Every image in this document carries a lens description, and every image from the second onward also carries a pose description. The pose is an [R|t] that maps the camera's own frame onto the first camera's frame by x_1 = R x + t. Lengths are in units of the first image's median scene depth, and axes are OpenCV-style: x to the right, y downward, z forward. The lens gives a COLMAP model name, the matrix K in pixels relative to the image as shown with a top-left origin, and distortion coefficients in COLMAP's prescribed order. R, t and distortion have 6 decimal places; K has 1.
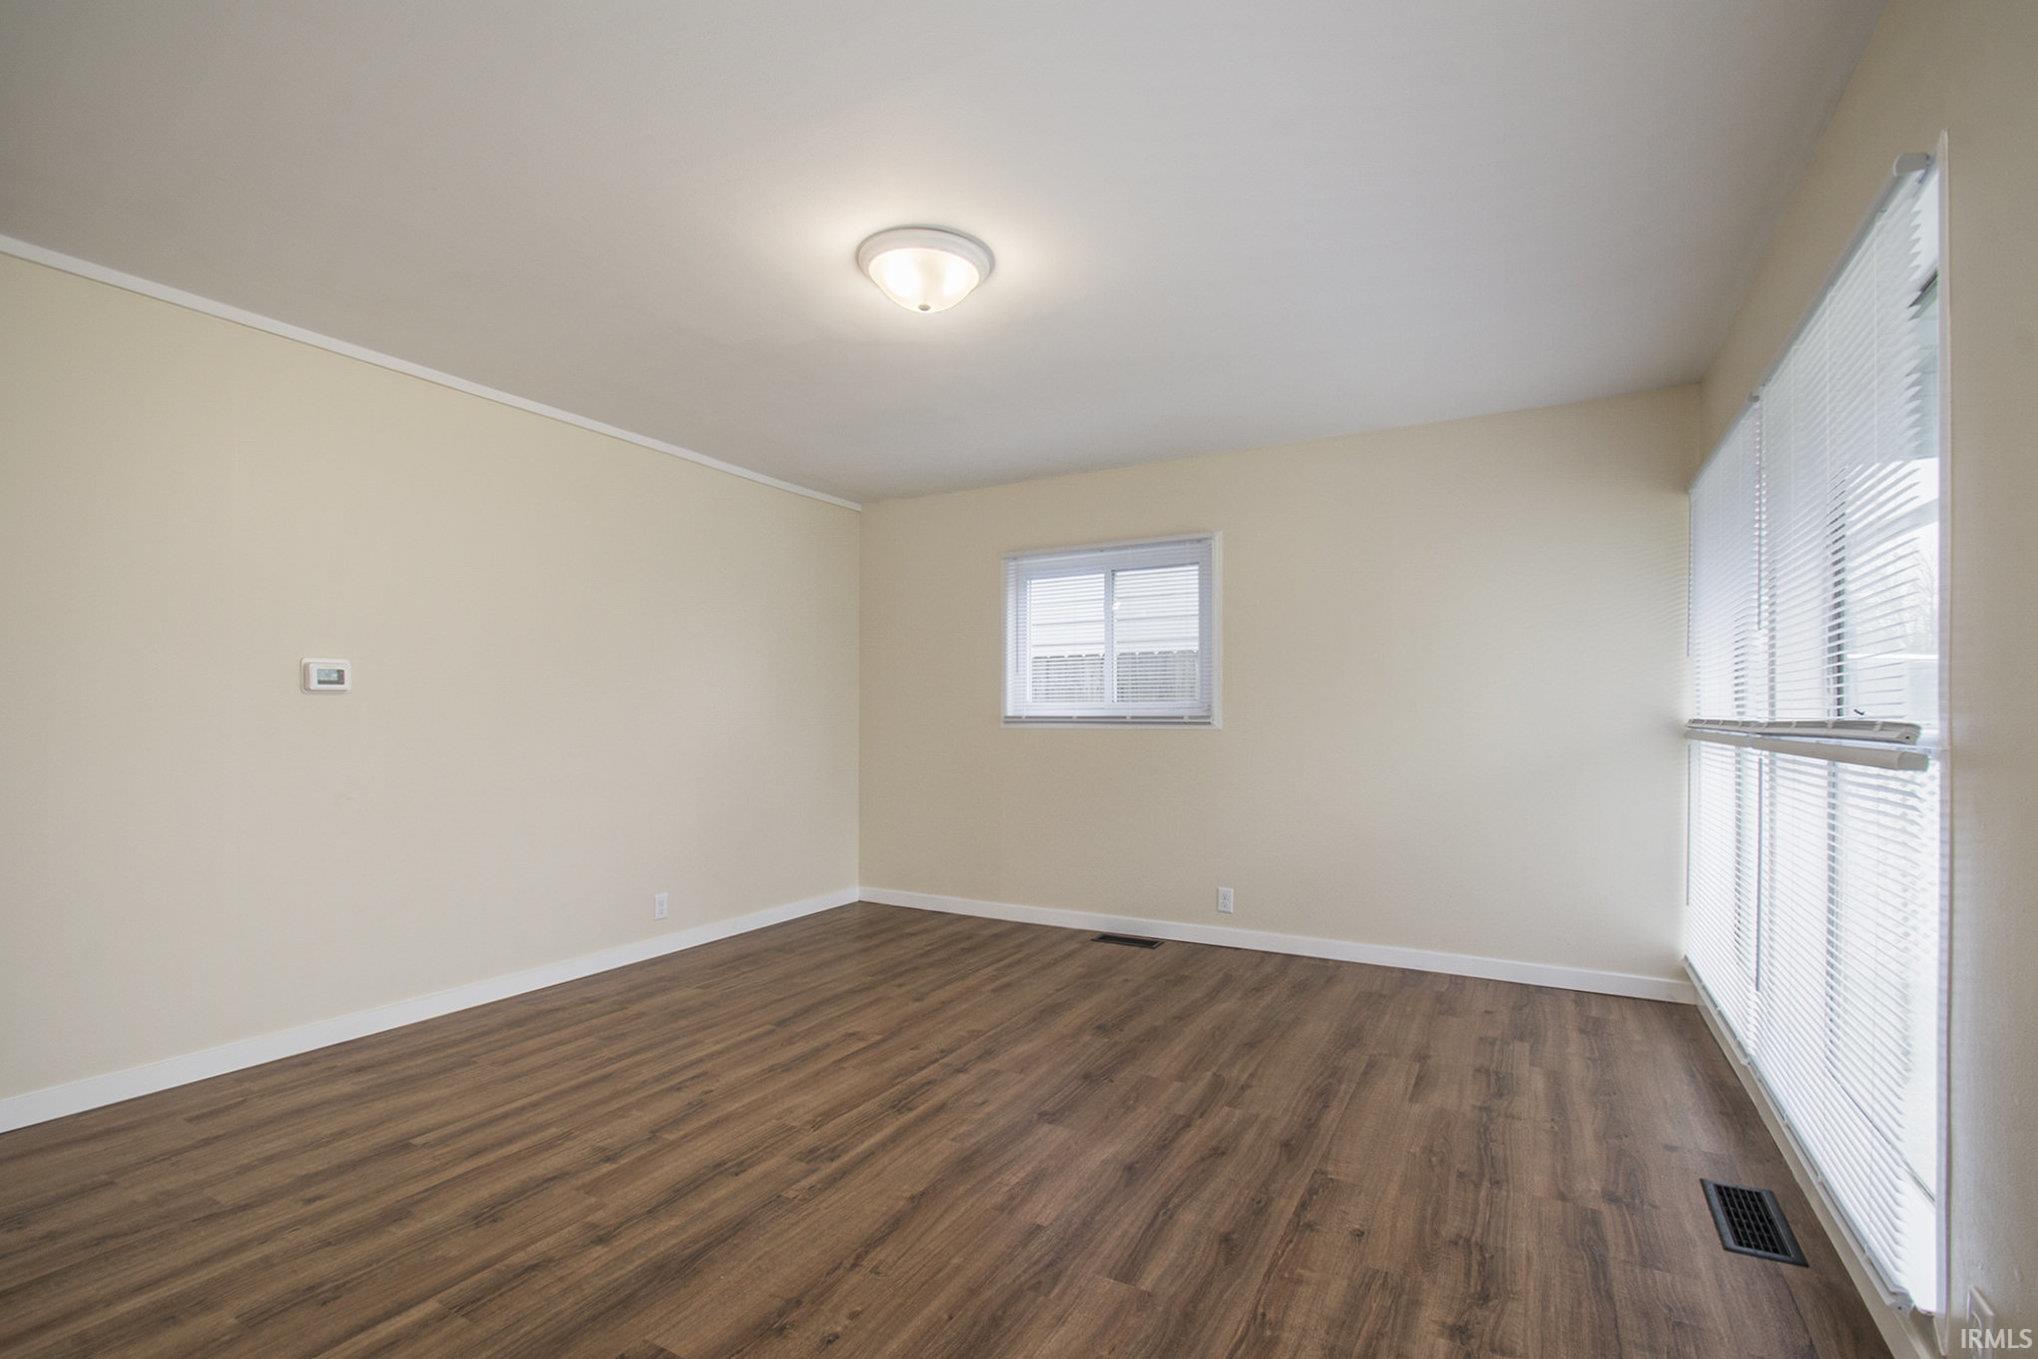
lens RADIAL K [[904.4, 0, 1022.3], [0, 904.4, 711.2], [0, 0, 1]] dist [-0.001185, -0.000196]
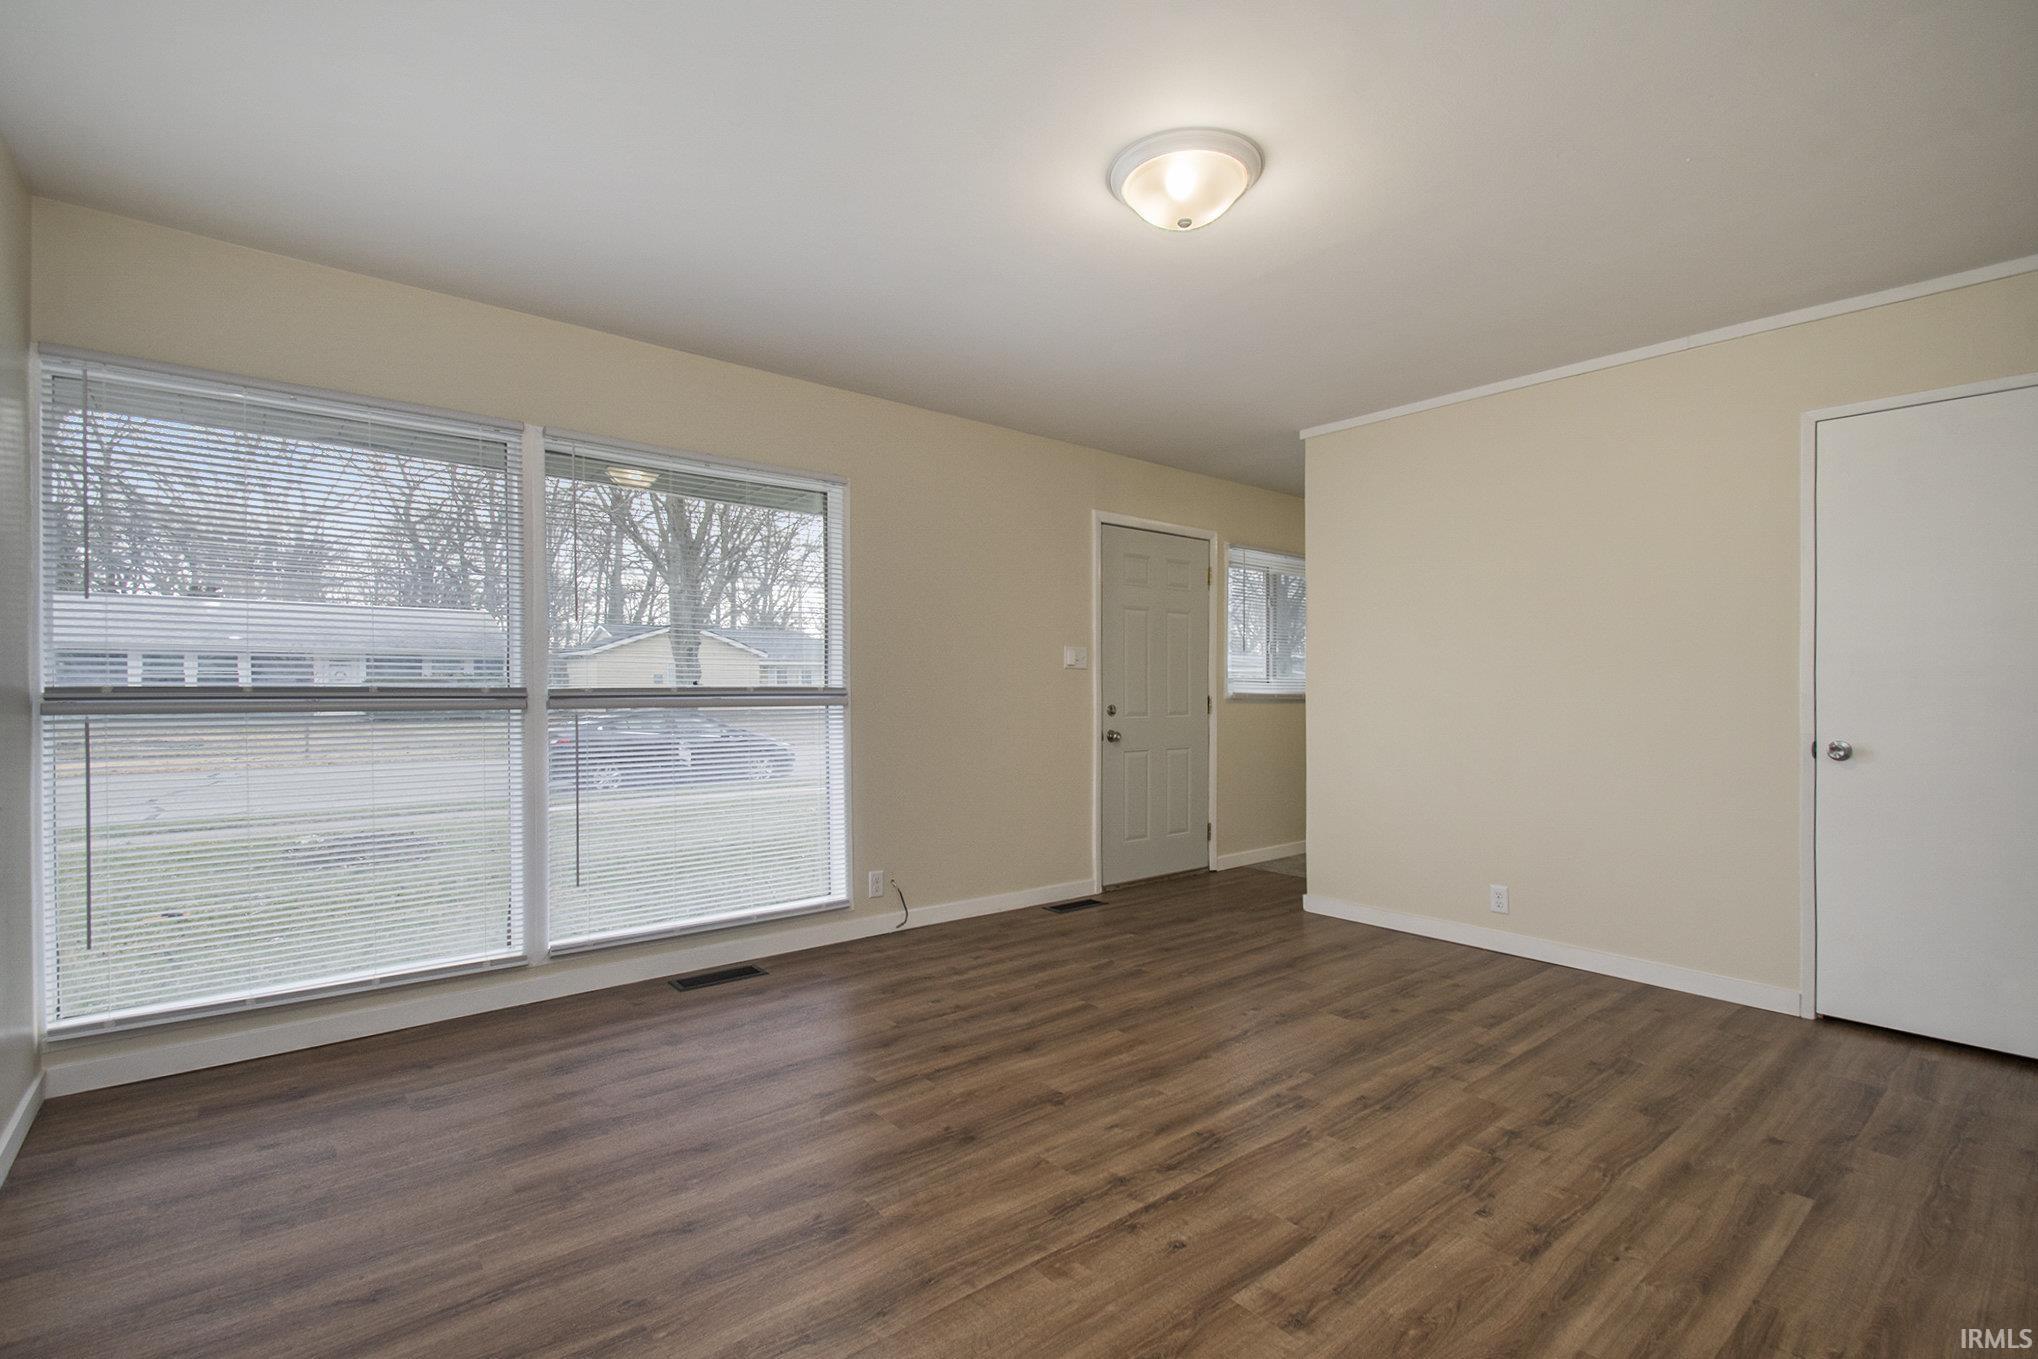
lens RADIAL K [[904.4, 0, 1022.3], [0, 904.4, 711.2], [0, 0, 1]] dist [-0.001185, -0.000196]
pose [[-0.930941, -0.009339, 0.365051, -0.288136], [-0.007860, 0.999954, 0.005538, 0.031924], [-0.365086, 0.002287, -0.930971, 1.926763]]
